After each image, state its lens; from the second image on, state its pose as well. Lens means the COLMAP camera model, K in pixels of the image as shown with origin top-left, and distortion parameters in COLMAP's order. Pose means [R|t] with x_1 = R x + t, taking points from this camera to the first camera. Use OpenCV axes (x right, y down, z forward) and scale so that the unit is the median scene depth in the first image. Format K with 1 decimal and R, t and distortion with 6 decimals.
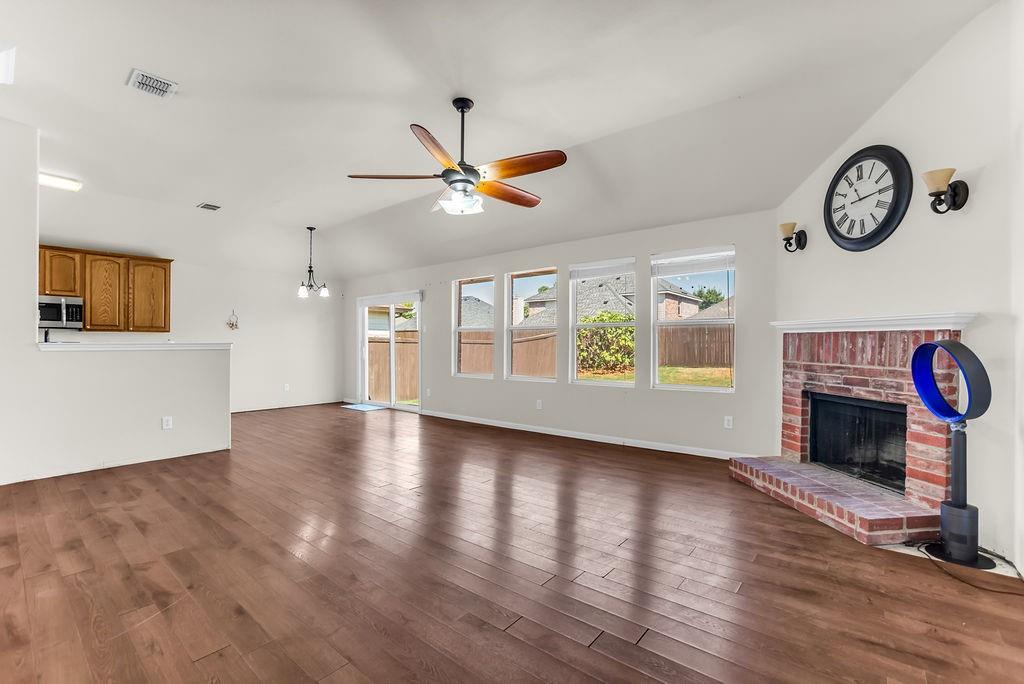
lens RADIAL K [[446.3, 0, 512.0], [0, 446.3, 342.0], [0, 0, 1]] dist [-0.014374, 0.000649]
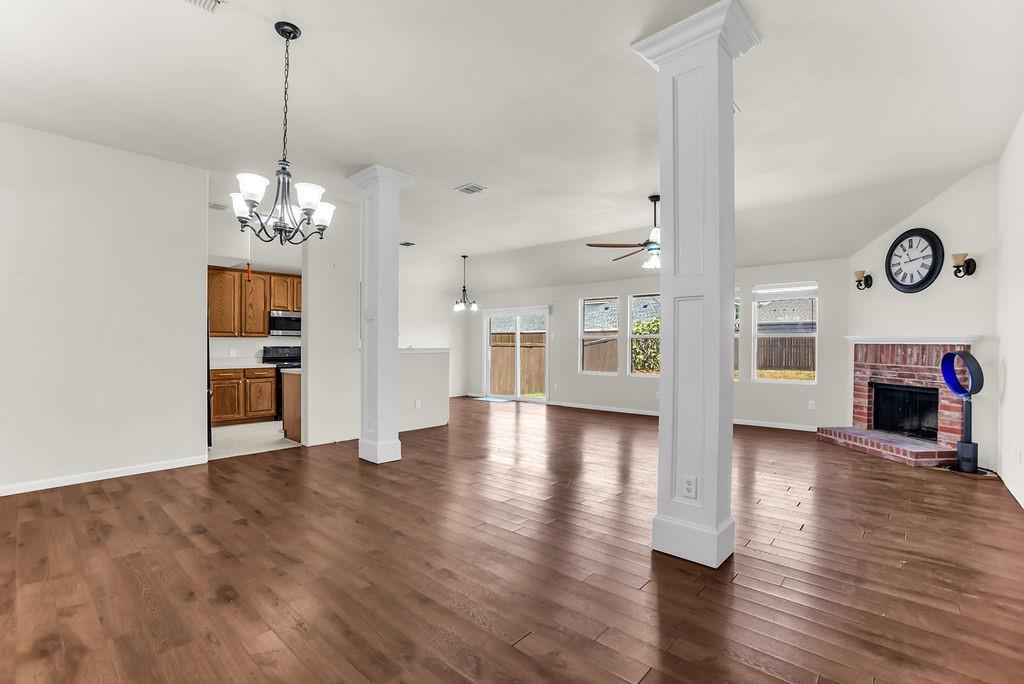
lens RADIAL K [[456.8, 0, 527.2], [0, 456.8, 347.1], [0, 0, 1]] dist [0.001646, 0.000187]
pose [[0.999874, 0.004576, -0.015179, -0.546920], [-0.004467, 0.999964, 0.007183, -0.017812], [0.015212, -0.007114, 0.999859, -0.647678]]
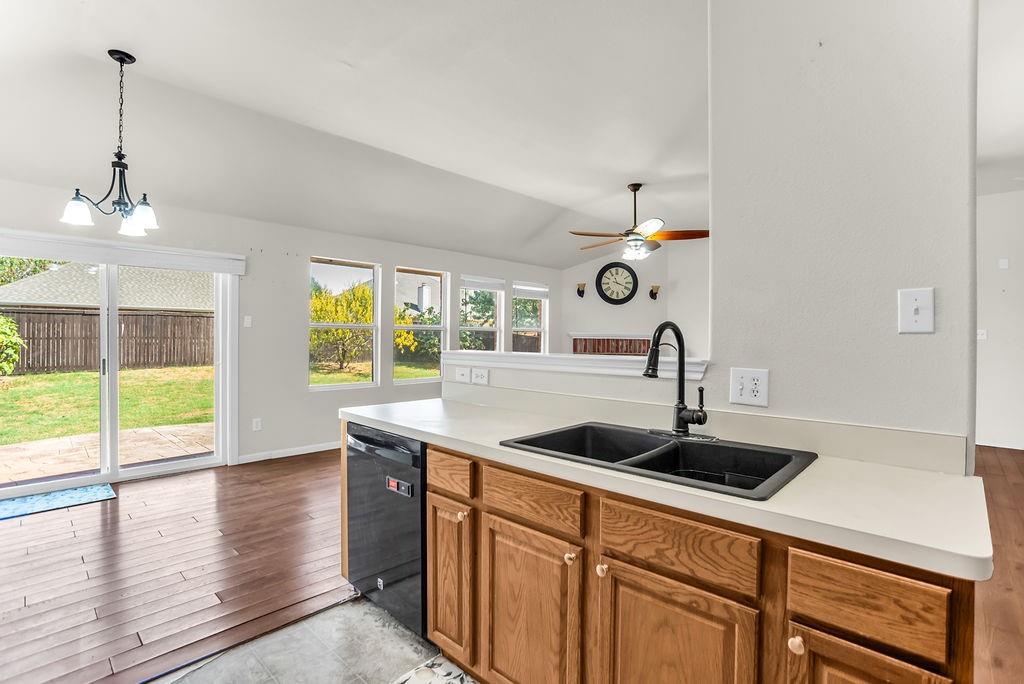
lens RADIAL K [[500.9, 0, 512.0], [0, 500.9, 342.0], [0, 0, 1]] dist [0.000115, 0.000178]
pose [[0.057885, -0.008428, 0.998288, -1.877328], [-0.006332, 0.999941, 0.008809, -0.026001], [-0.998303, -0.006831, 0.057828, 1.368914]]
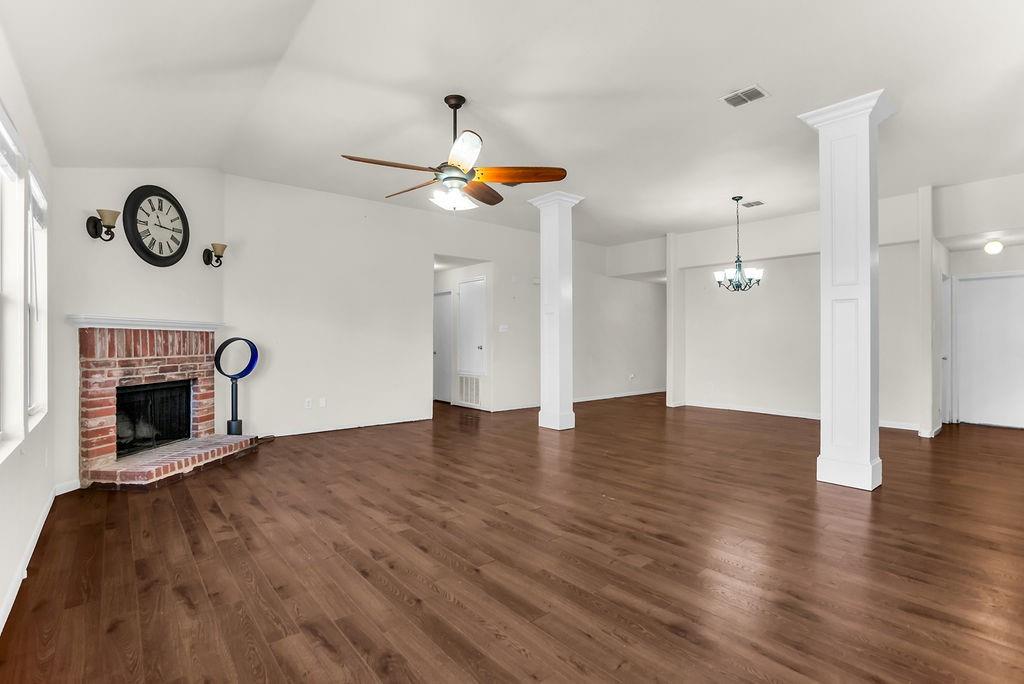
lens RADIAL K [[486.9, 0, 512.0], [0, 486.9, 342.0], [0, 0, 1]] dist [-0.001729, -0.000241]
pose [[-0.985733, -0.002361, 0.168301, -0.435000], [-0.001961, 0.999995, 0.002548, 0.005273], [-0.168306, 0.002182, -0.985732, 2.153717]]
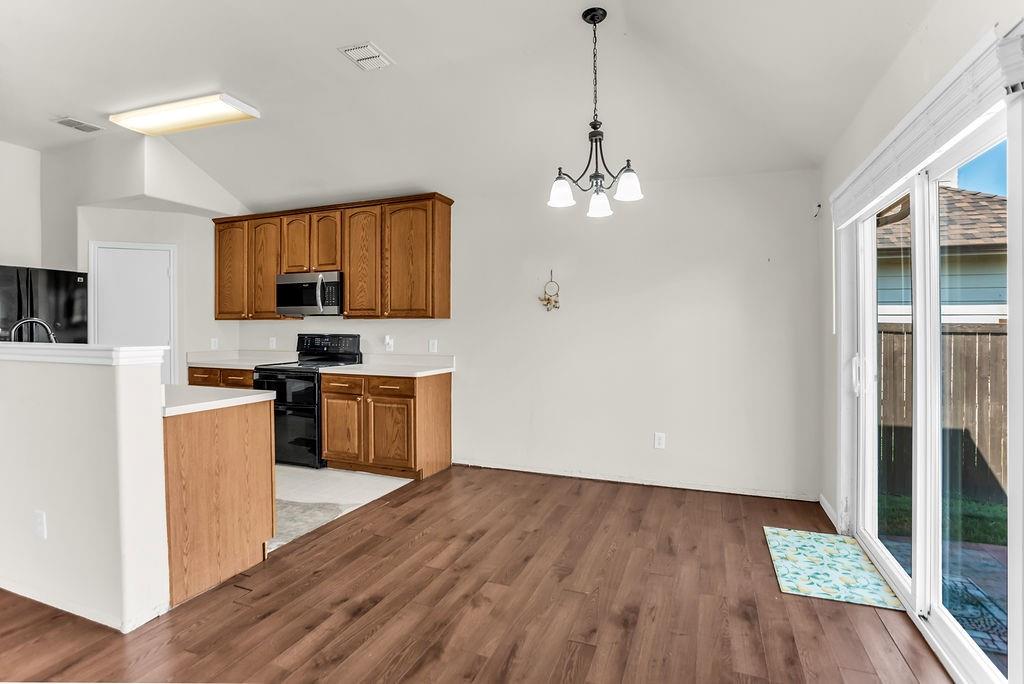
lens RADIAL K [[500.9, 0, 512.0], [0, 500.9, 342.0], [0, 0, 1]] dist [0.000115, 0.000178]
pose [[0.305253, 0.029122, -0.951826, -0.208763], [-0.000952, 0.999541, 0.030277, -0.021322], [0.952271, -0.008336, 0.305141, 1.765881]]
